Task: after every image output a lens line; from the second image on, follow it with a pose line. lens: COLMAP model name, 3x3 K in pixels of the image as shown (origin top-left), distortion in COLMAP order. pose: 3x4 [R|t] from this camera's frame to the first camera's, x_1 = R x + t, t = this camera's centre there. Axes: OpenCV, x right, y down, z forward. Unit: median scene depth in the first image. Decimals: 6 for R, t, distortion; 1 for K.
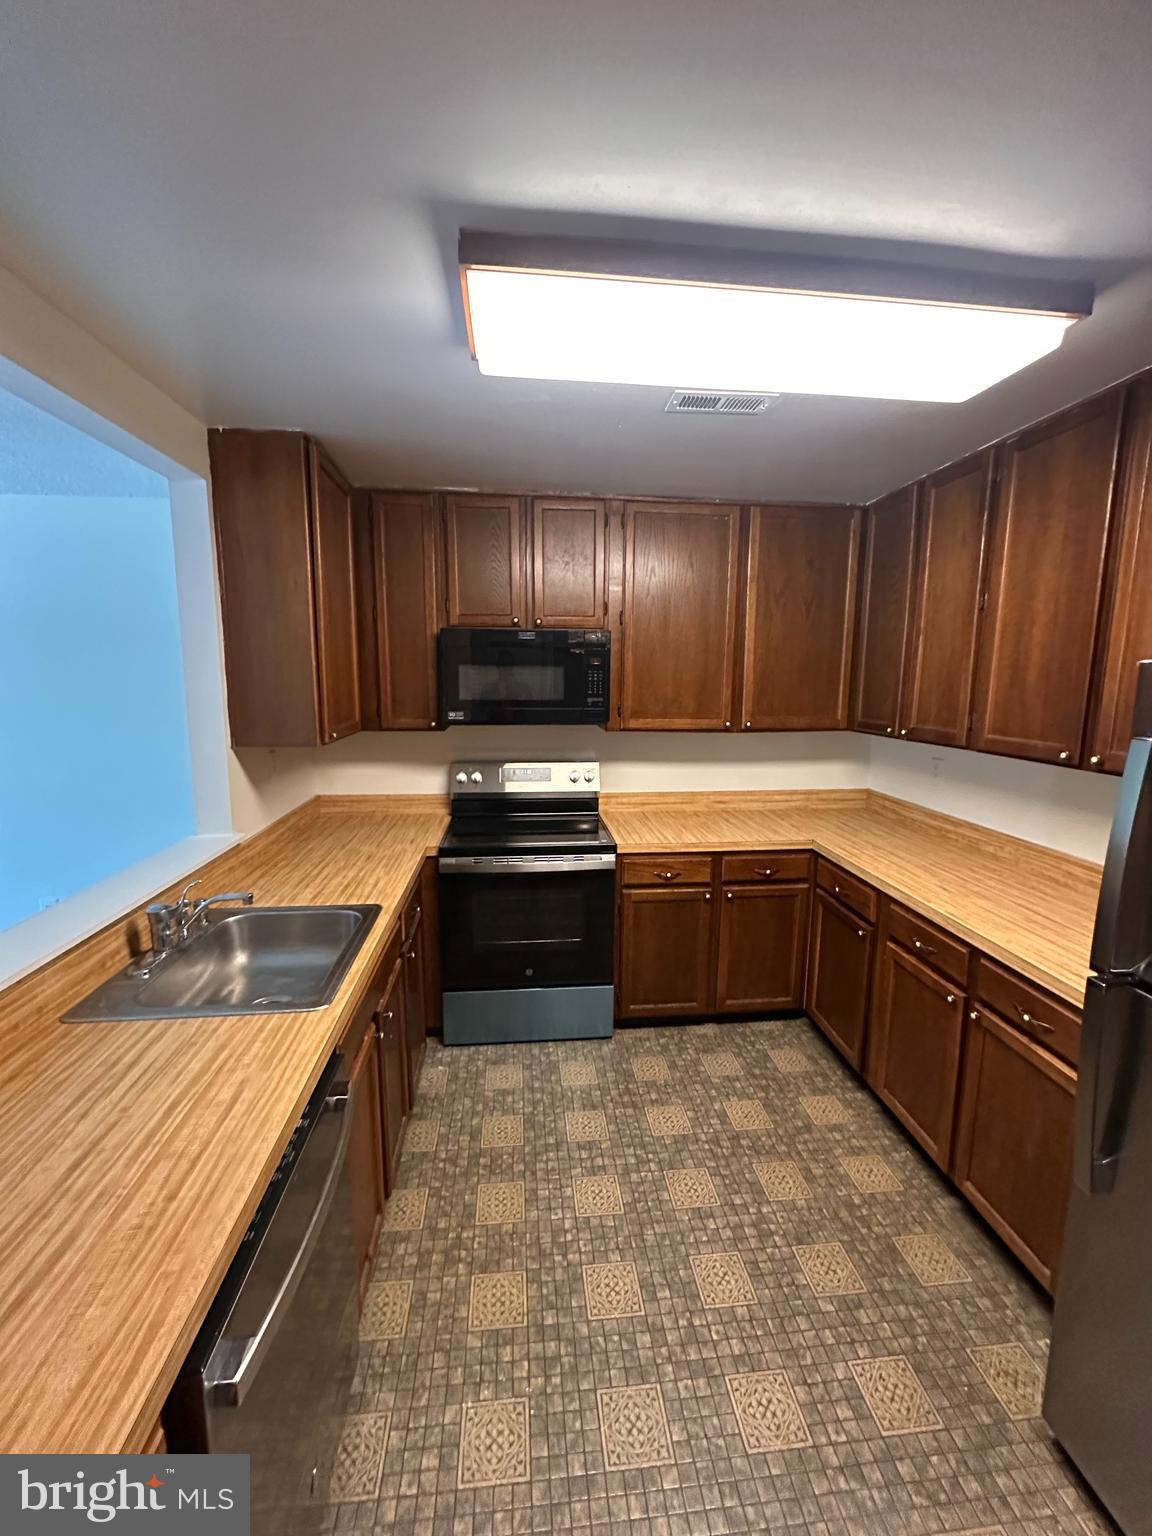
lens RADIAL K [[615.9, 0, 576.5], [0, 615.9, 767.7], [0, 0, 1]] dist [-0.006552, 0.001511]
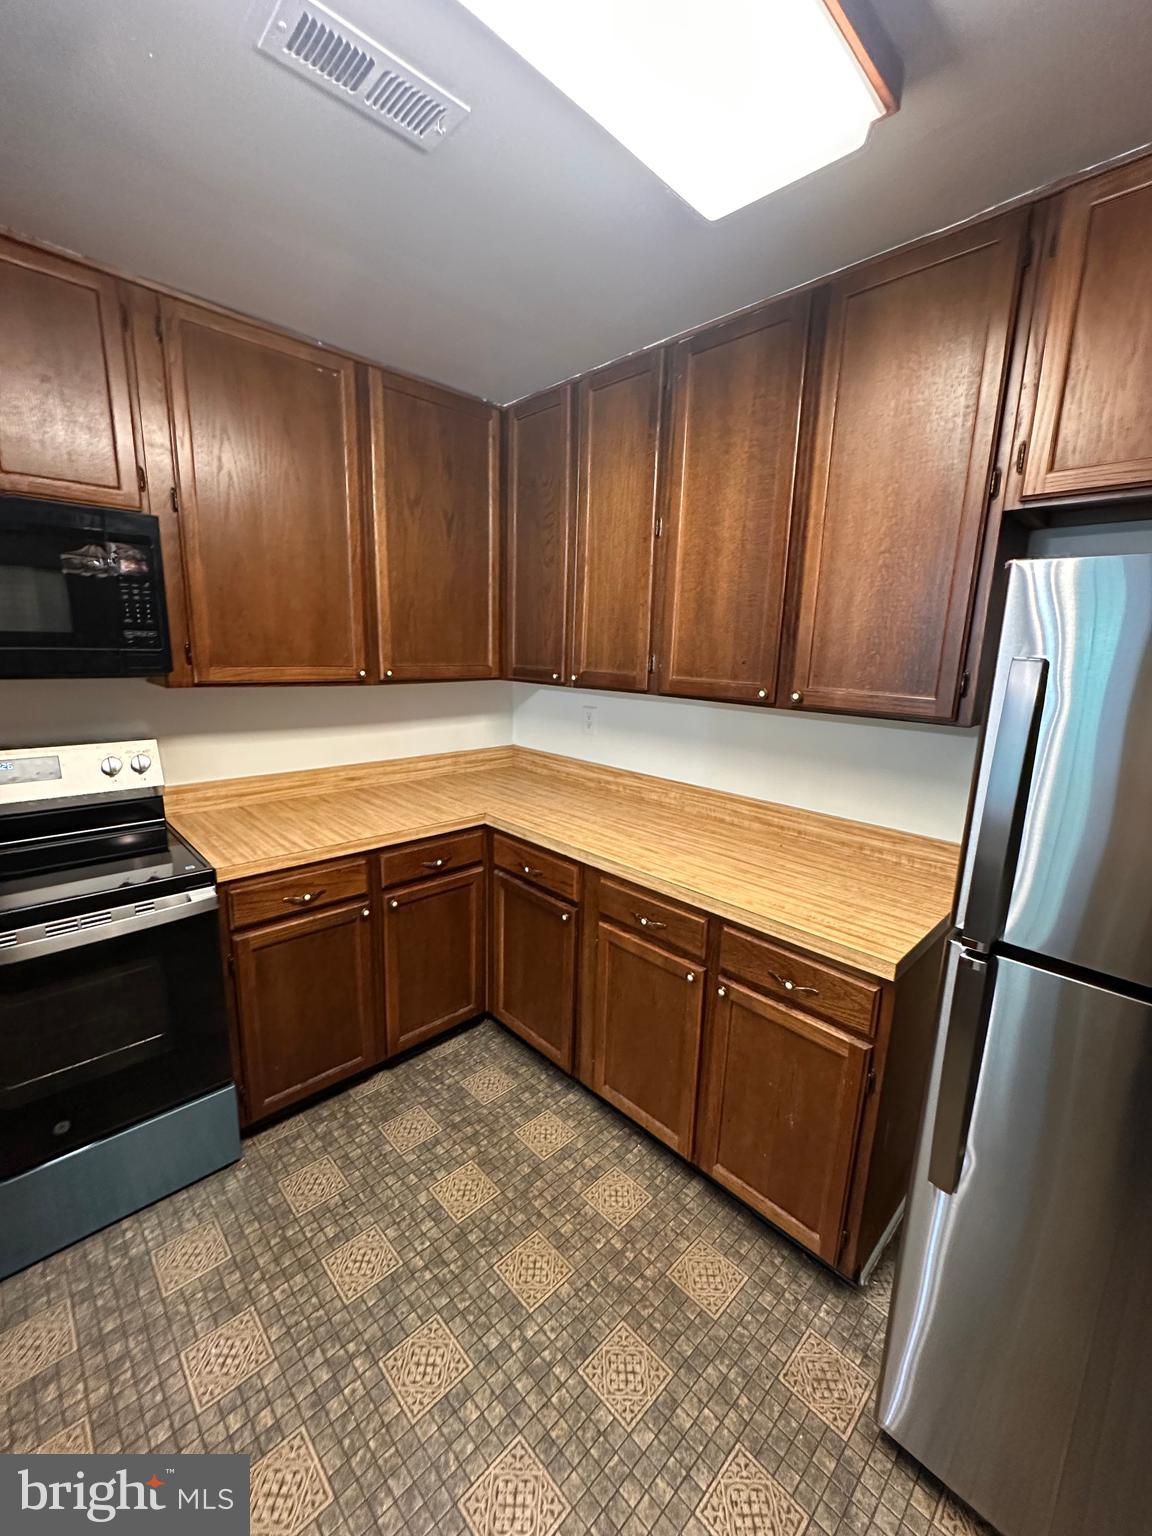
lens RADIAL K [[615.9, 0, 576.5], [0, 615.9, 768.2], [0, 0, 1]] dist [-0.006552, 0.001511]
pose [[0.782547, -0.107645, 0.613215, -0.017512], [0.068216, 0.993834, 0.087407, -0.005772], [-0.618843, -0.026569, 0.785065, 0.285610]]
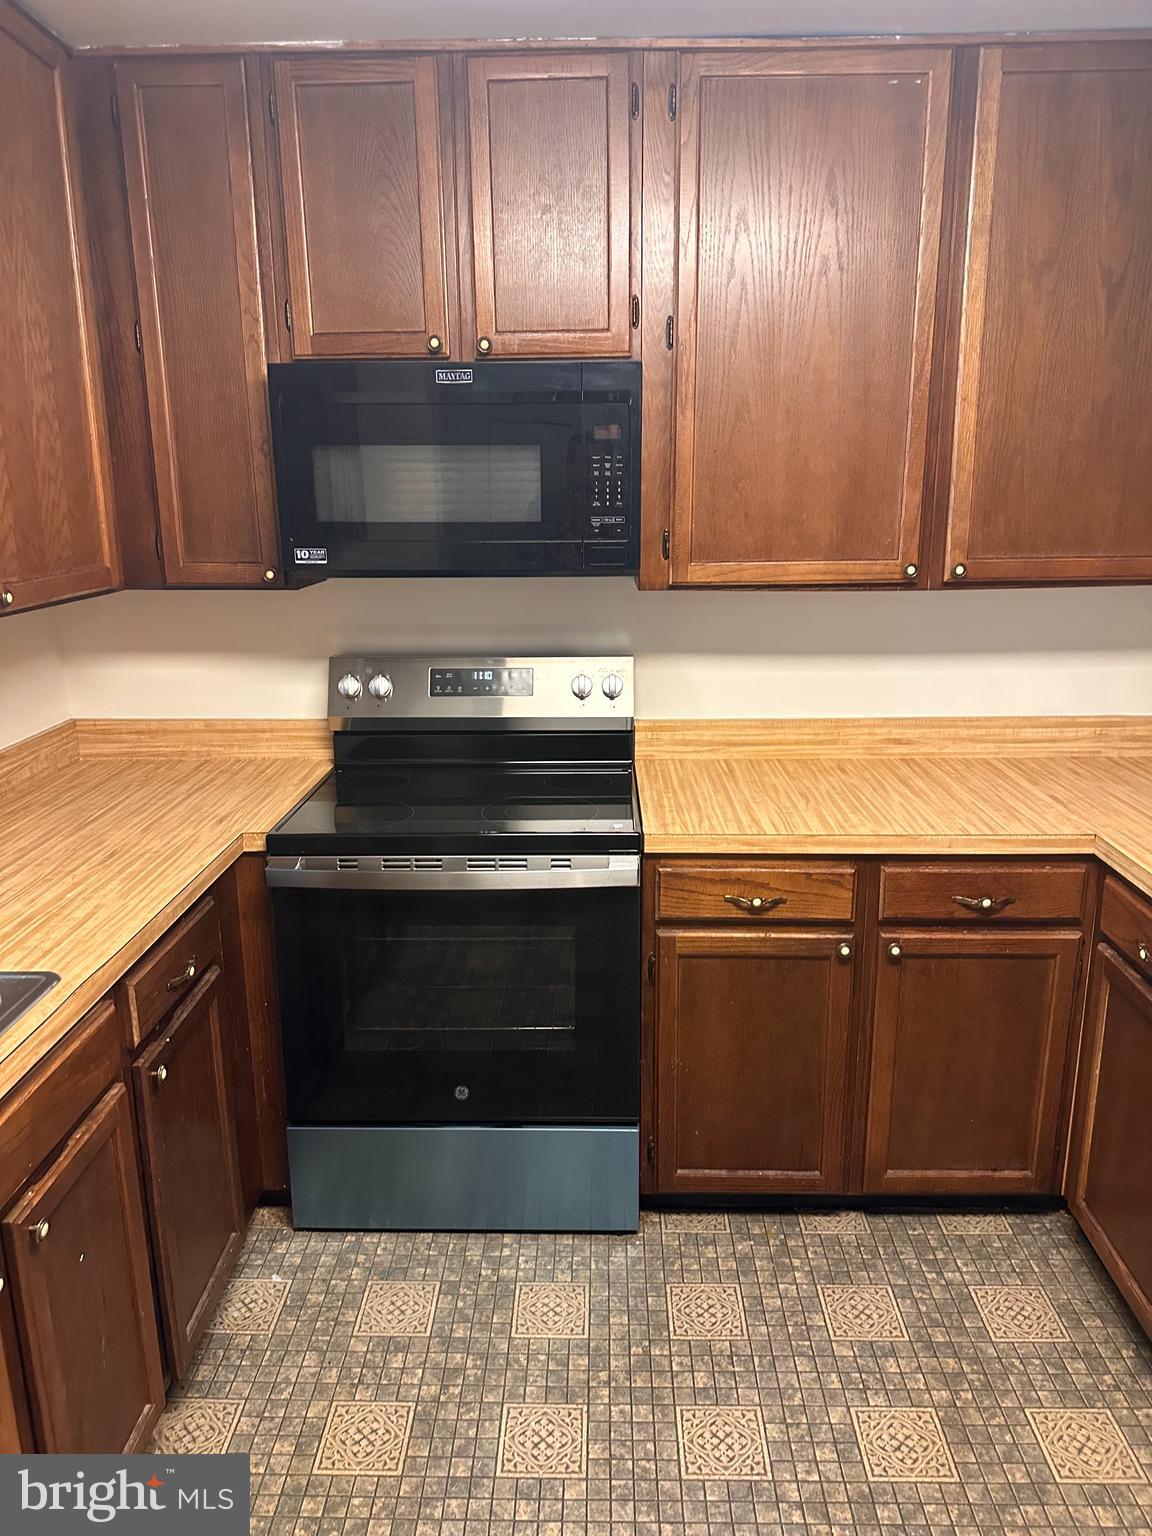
lens RADIAL K [[1078.5, 0, 576.4], [0, 1078.5, 757.6], [0, 0, 1]] dist [0.051642, -0.073285]
pose [[0.992573, 0.014087, -0.120833, 0.110012], [-0.003238, 0.995981, 0.089508, -0.005759], [0.121609, -0.088452, 0.988629, 0.192525]]
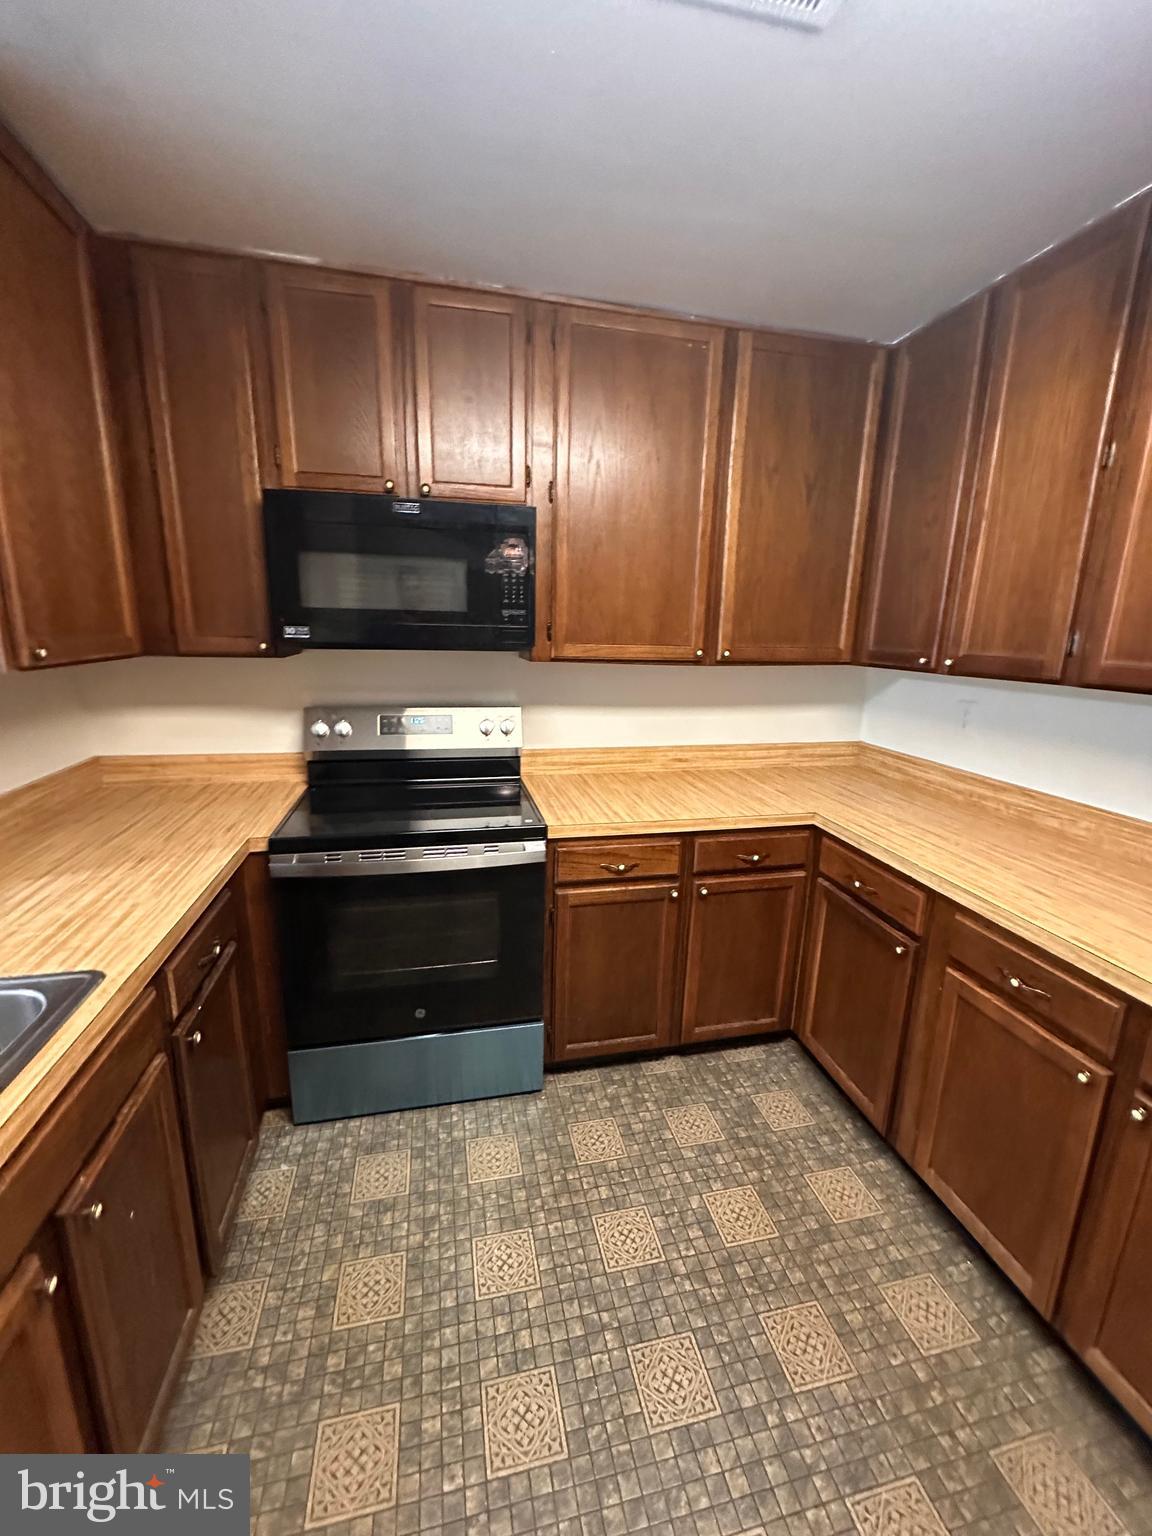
lens RADIAL K [[615.9, 0, 575.6], [0, 615.9, 768.1], [0, 0, 1]] dist [-0.006552, 0.001511]
pose [[0.992383, -0.011035, 0.122697, 0.013290], [0.001429, 0.996944, 0.078104, 0.007373], [-0.123184, -0.077334, 0.989366, 0.319523]]
